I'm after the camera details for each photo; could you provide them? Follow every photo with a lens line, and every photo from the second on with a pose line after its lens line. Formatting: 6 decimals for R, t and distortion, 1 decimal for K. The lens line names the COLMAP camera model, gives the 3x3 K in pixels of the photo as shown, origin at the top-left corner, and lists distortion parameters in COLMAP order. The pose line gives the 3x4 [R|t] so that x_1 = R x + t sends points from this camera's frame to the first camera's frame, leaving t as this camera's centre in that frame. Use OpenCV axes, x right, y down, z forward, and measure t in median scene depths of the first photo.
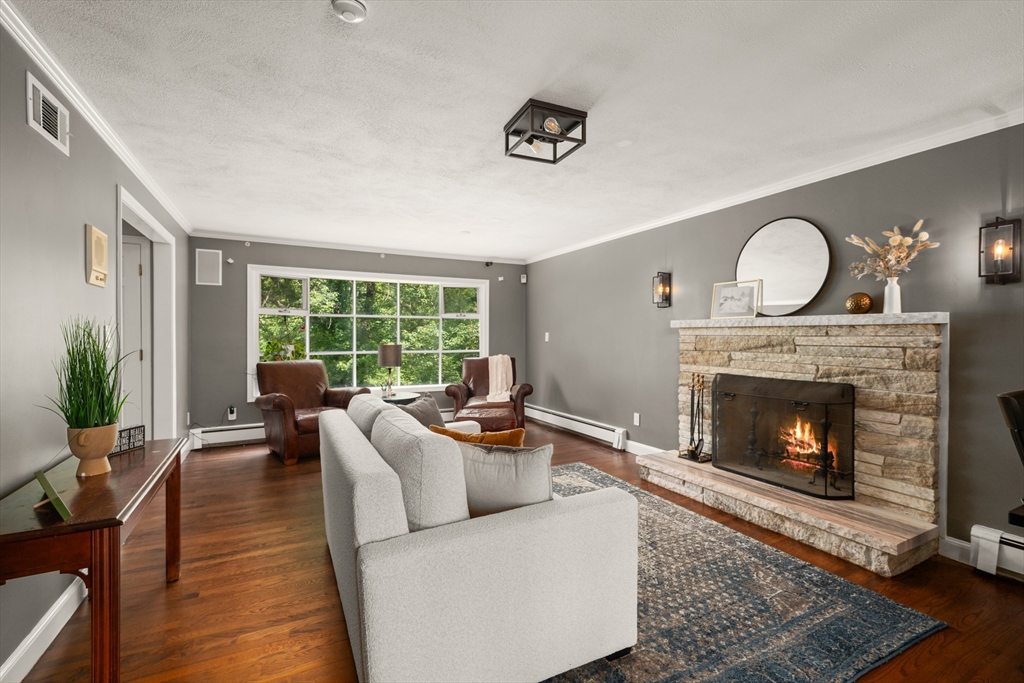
lens RADIAL K [[450.2, 0, 512.6], [0, 450.2, 339.4], [0, 0, 1]] dist [-0.021730, -0.000183]
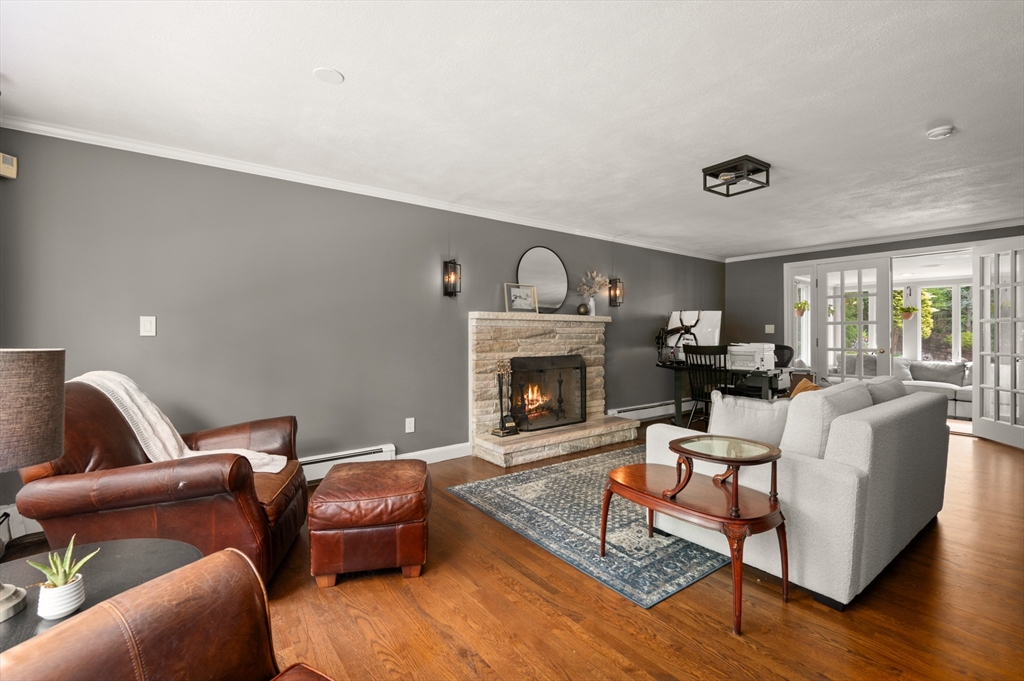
lens RADIAL K [[450.2, 0, 514.0], [0, 450.2, 336.4], [0, 0, 1]] dist [-0.021730, -0.000183]
pose [[-0.186437, 0.006716, 0.982444, -0.812499], [0.015860, 0.999867, -0.003825, 0.025870], [-0.982339, 0.014868, -0.186519, 1.348891]]
